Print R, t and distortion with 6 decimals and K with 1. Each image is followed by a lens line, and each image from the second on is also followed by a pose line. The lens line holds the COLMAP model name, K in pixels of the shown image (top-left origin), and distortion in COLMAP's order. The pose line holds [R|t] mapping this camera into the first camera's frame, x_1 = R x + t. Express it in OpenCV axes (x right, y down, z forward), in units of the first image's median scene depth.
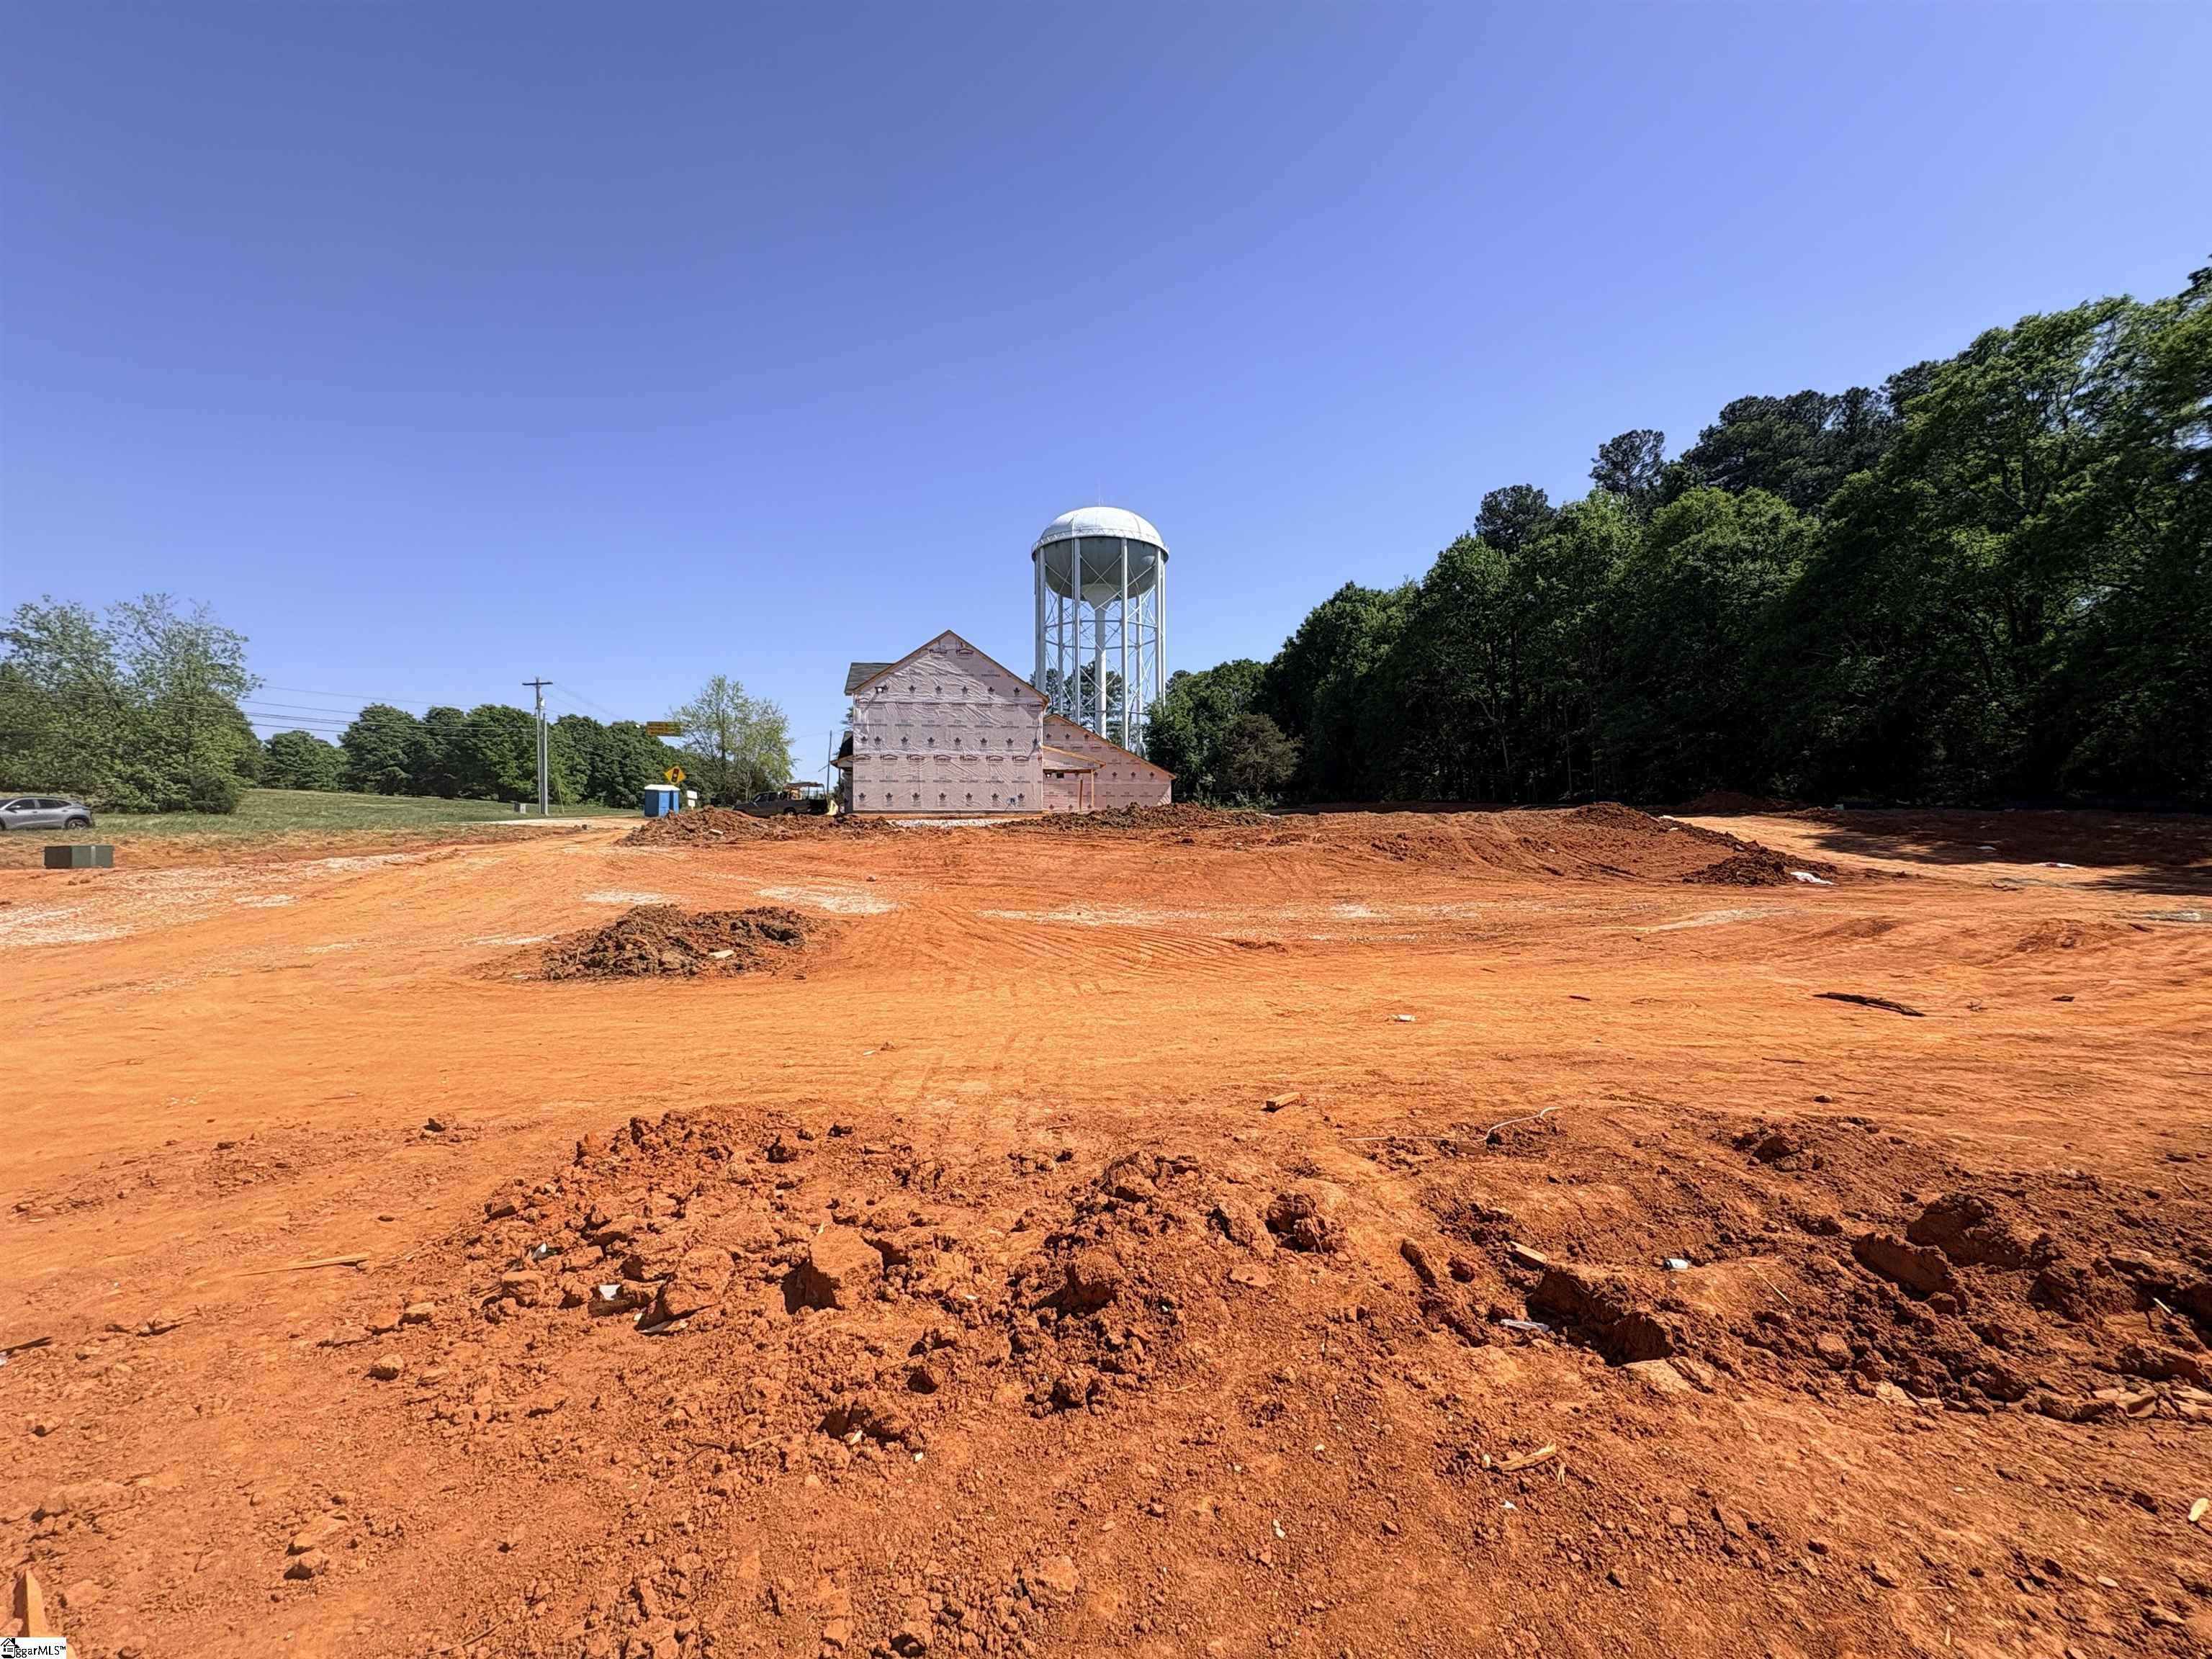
lens RADIAL K [[950.4, 0, 1110.7], [0, 950.4, 833.4], [0, 0, 1]] dist [0.002462, 0.000737]
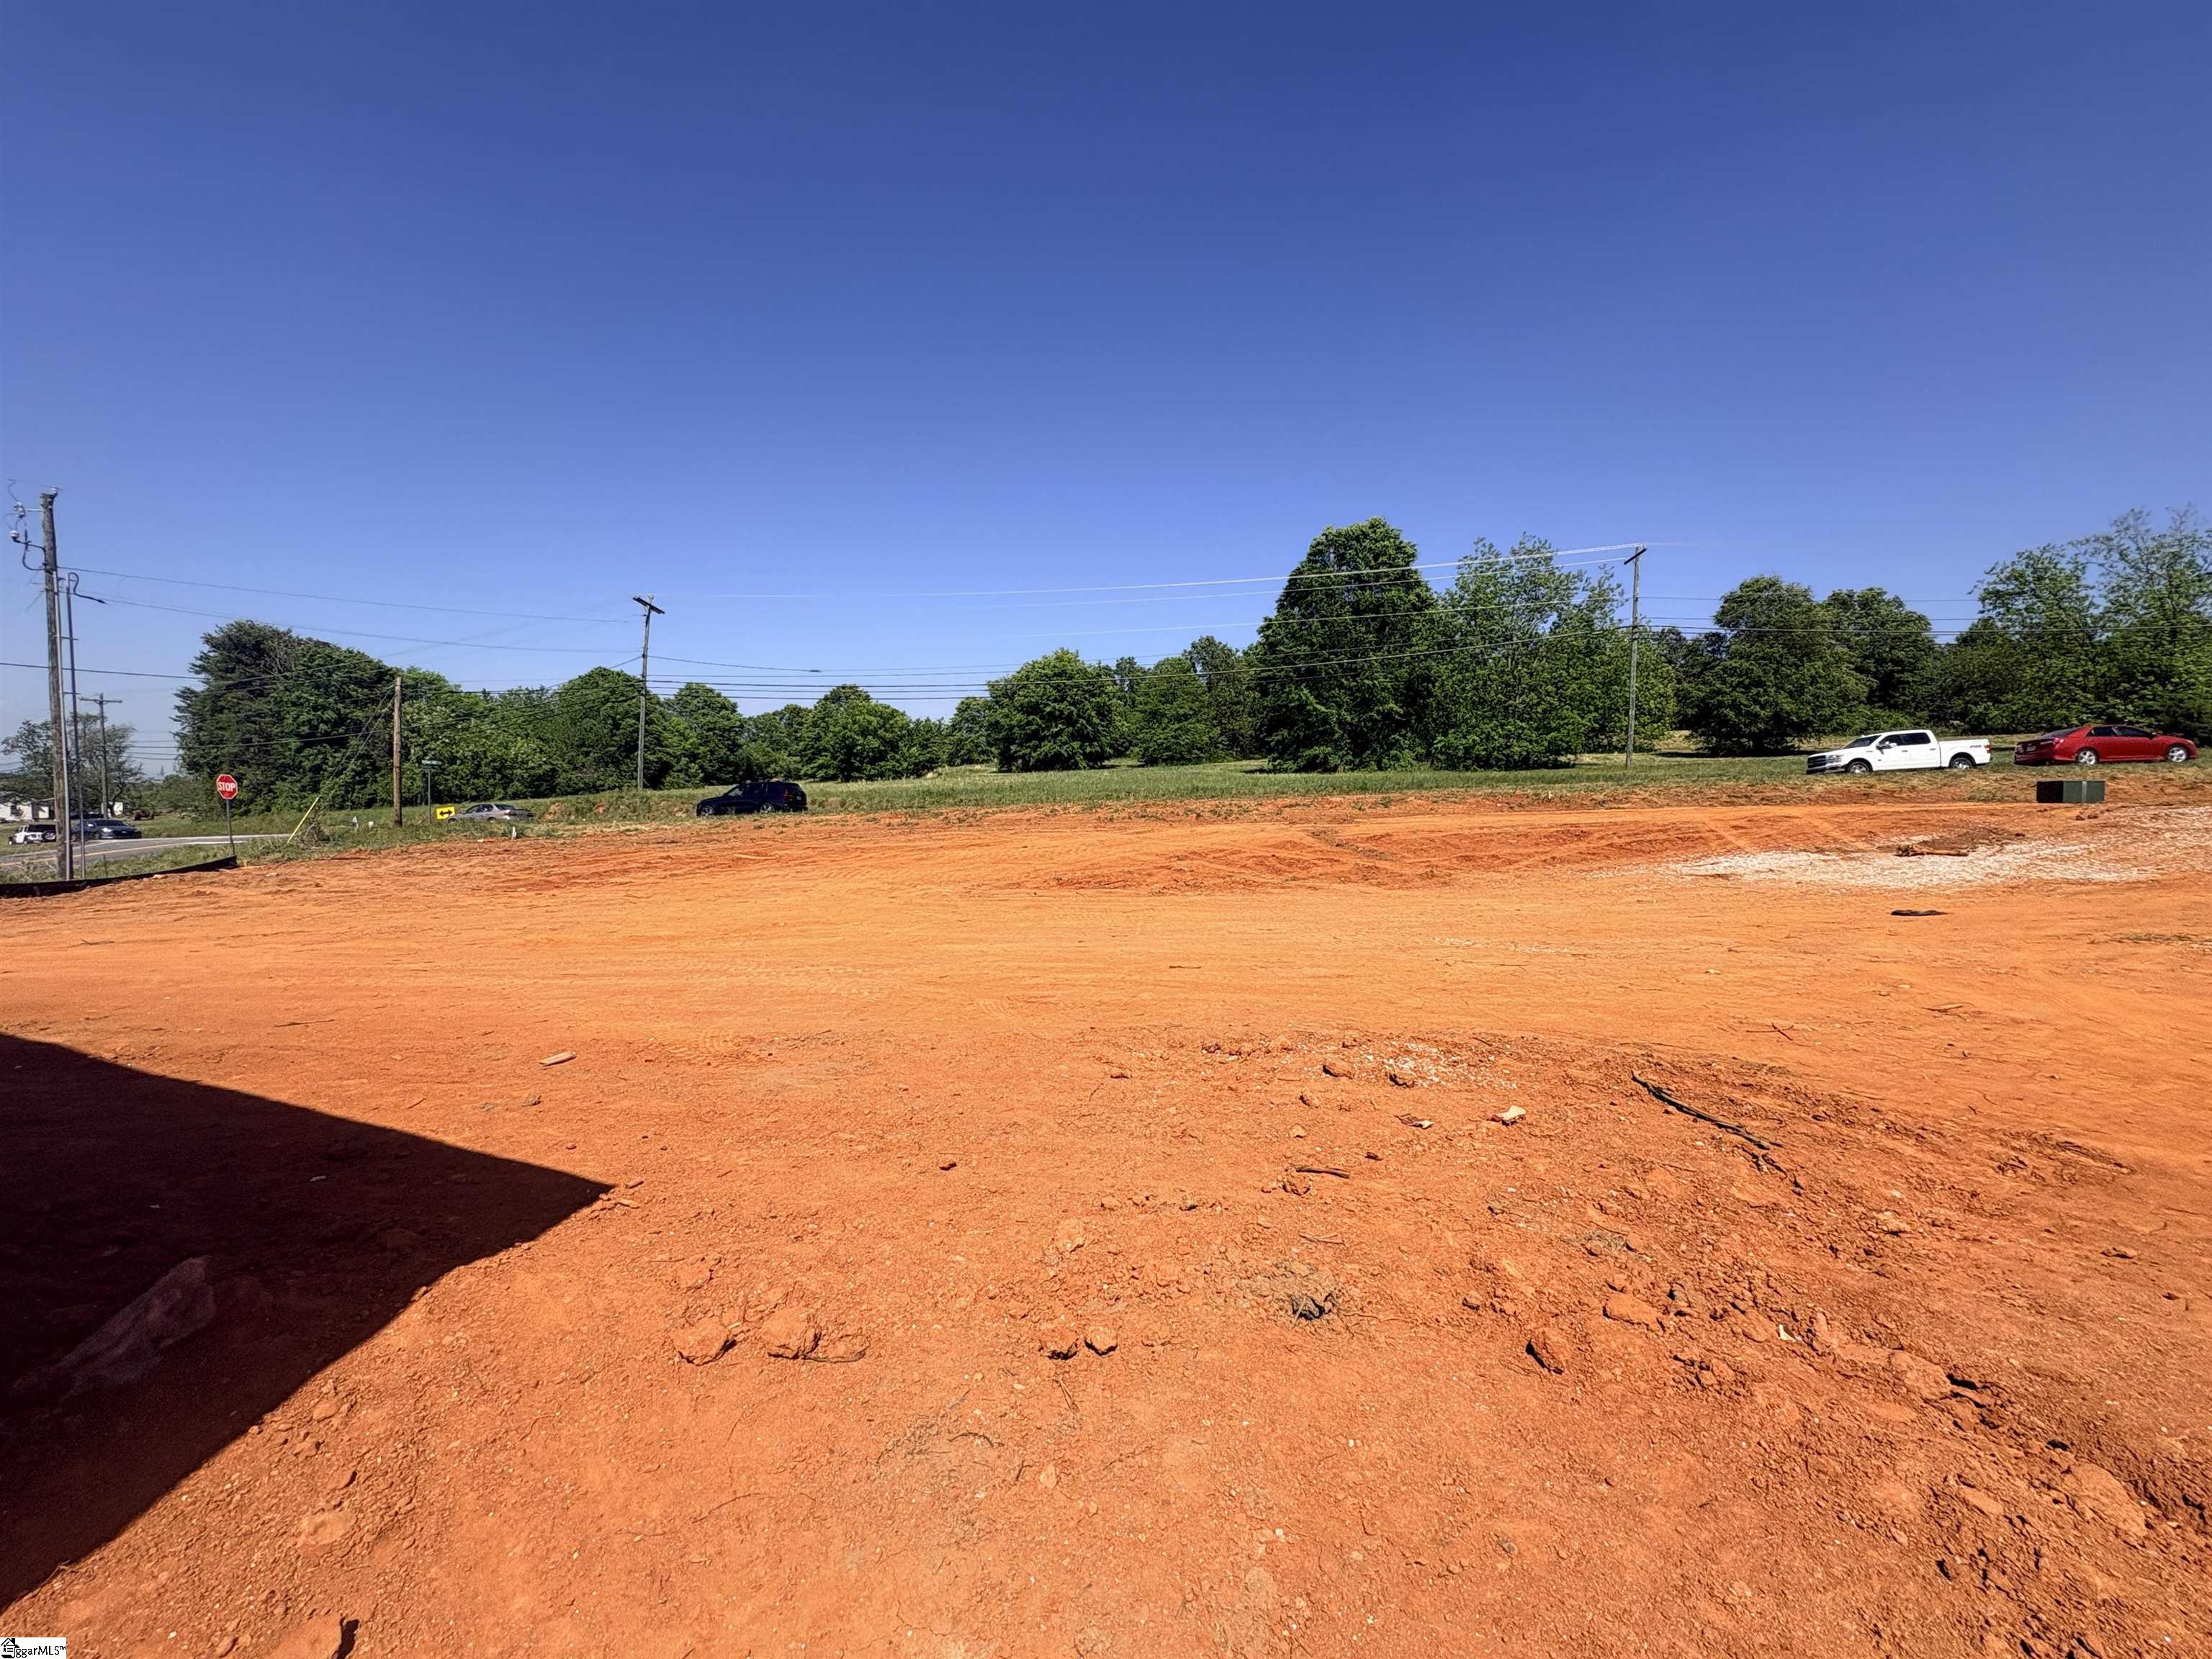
lens RADIAL K [[950.4, 0, 1101.0], [0, 950.4, 814.0], [0, 0, 1]] dist [0.002462, 0.000737]
pose [[-0.024734, 0.032201, -0.999175, -0.066169], [0.009600, 0.999443, 0.031972, 0.004870], [0.999648, -0.008801, -0.025029, 0.025748]]
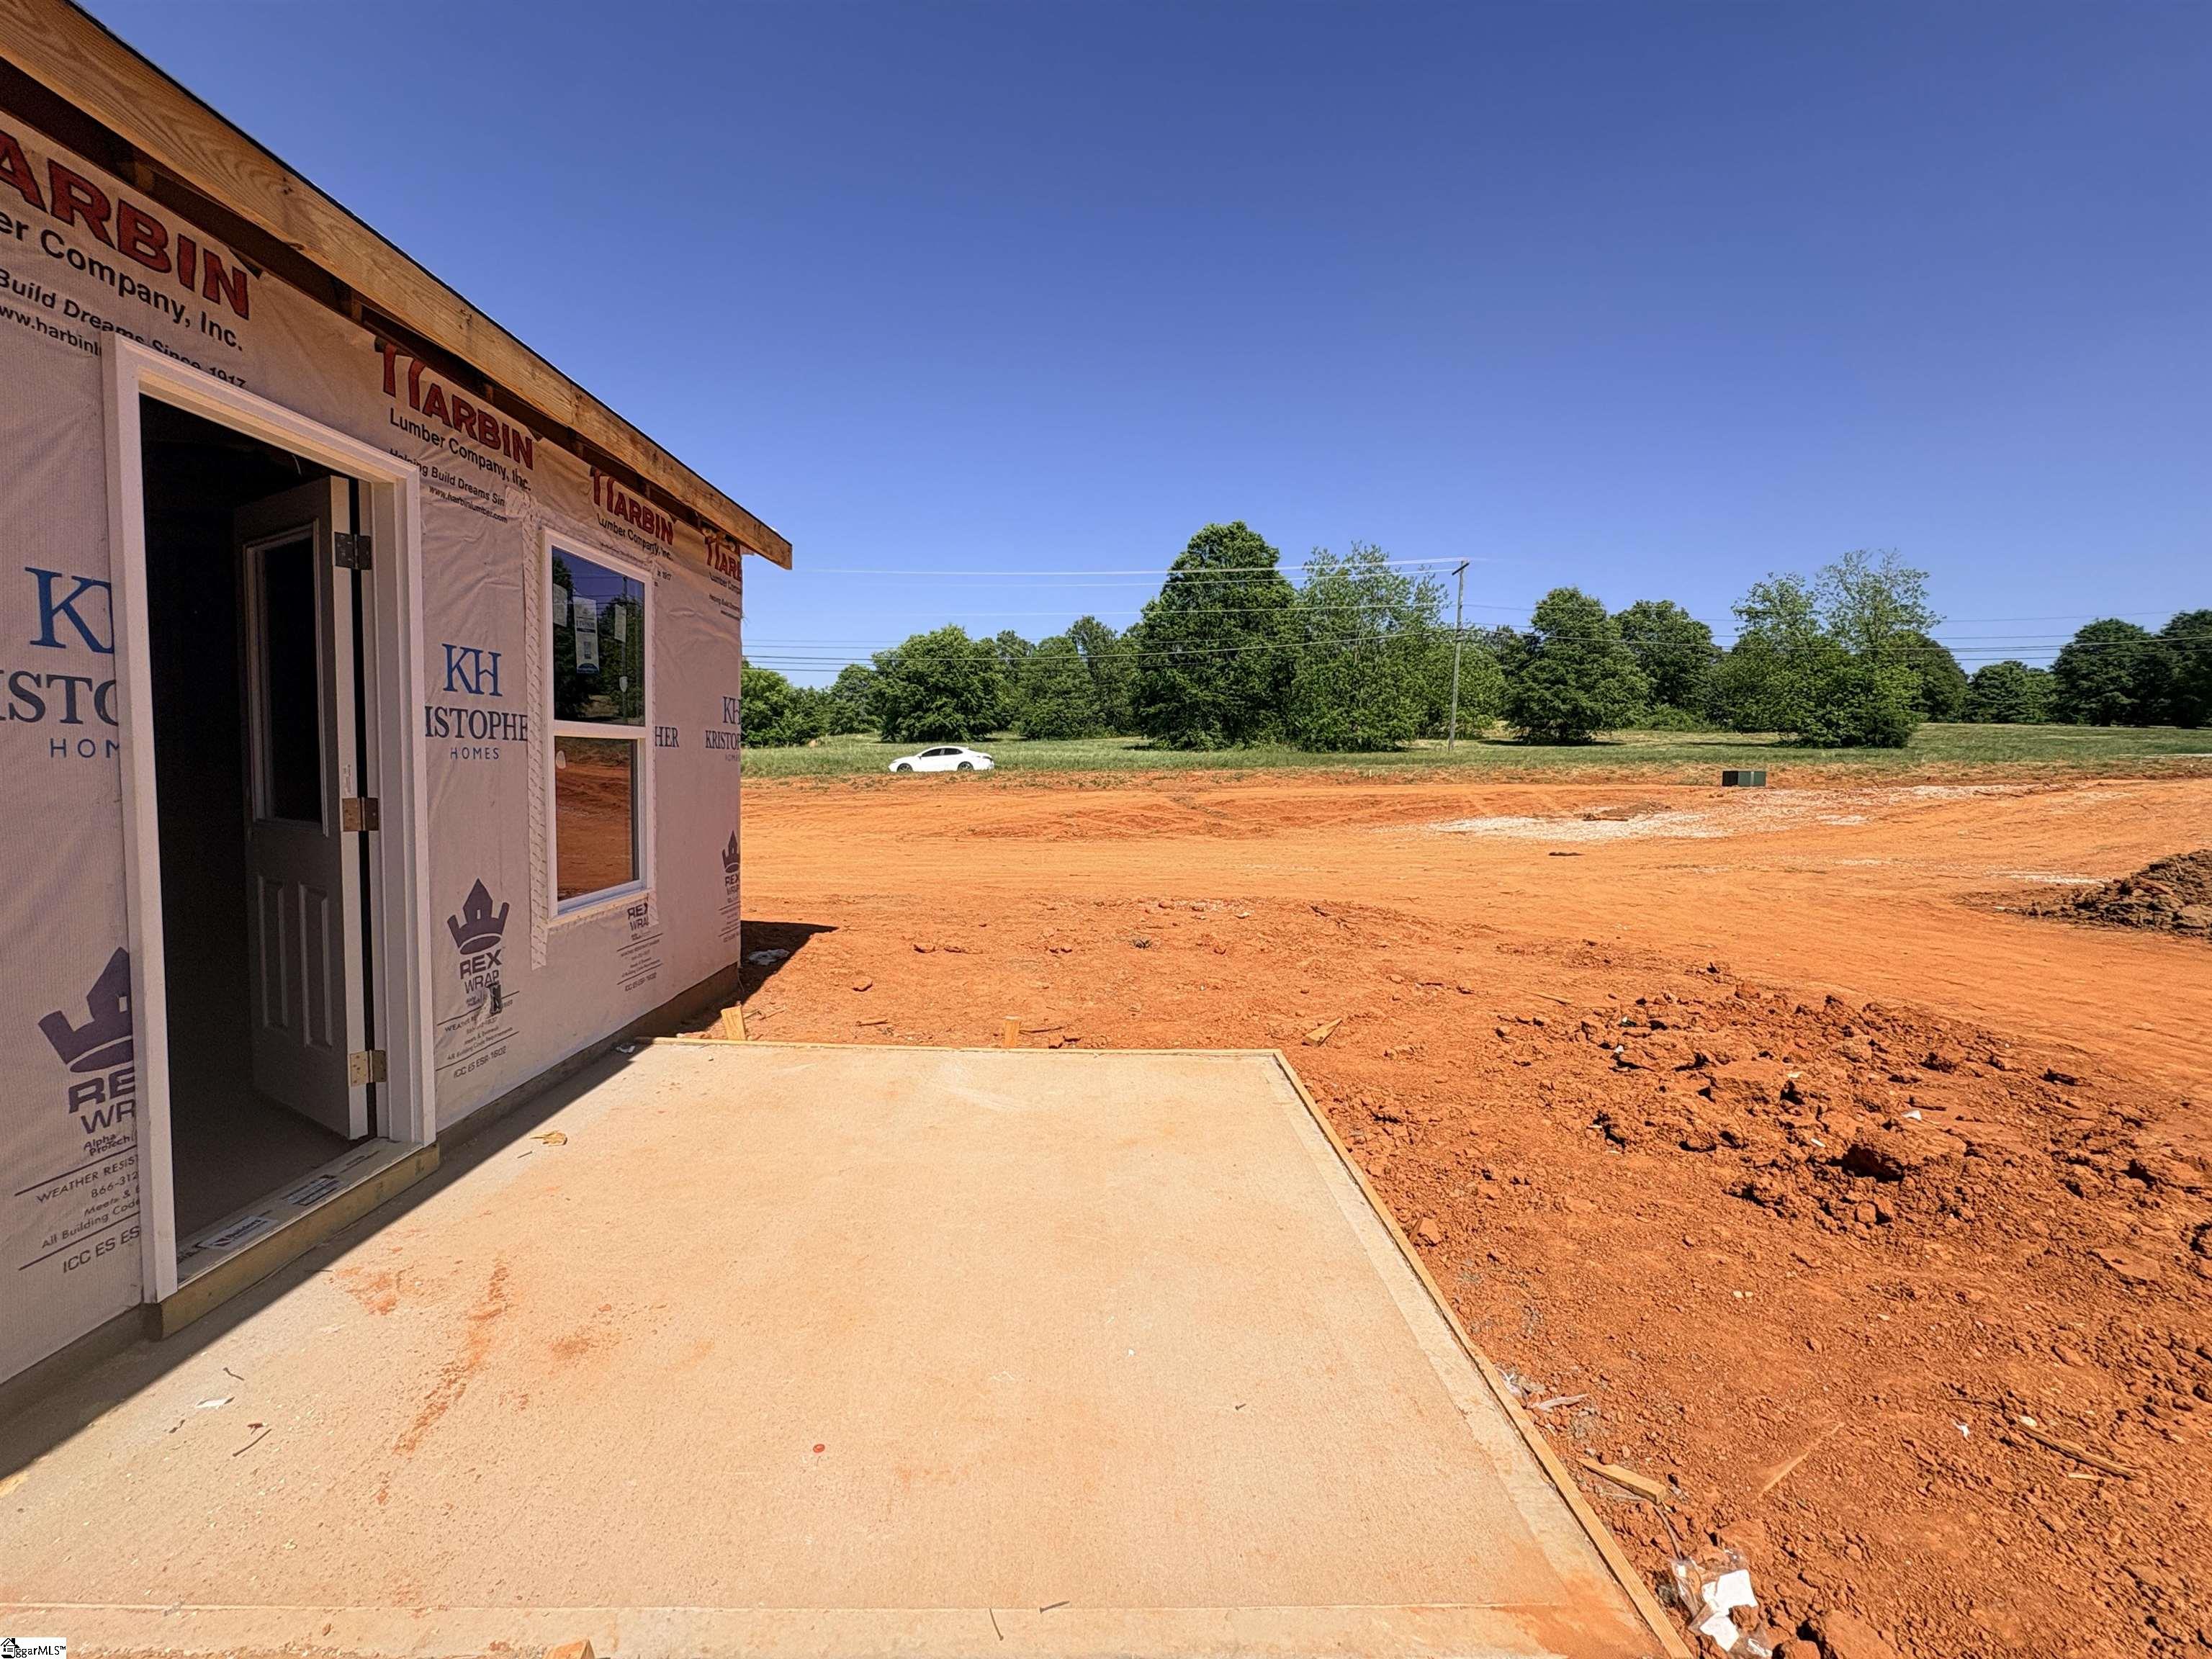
lens RADIAL K [[950.4, 0, 1092.5], [0, 950.4, 827.0], [0, 0, 1]] dist [0.002462, 0.000737]
pose [[0.093646, 0.073800, -0.992867, 0.096440], [-0.014084, 0.997247, 0.072797, 0.006283], [0.995506, 0.007166, 0.094427, 0.006607]]
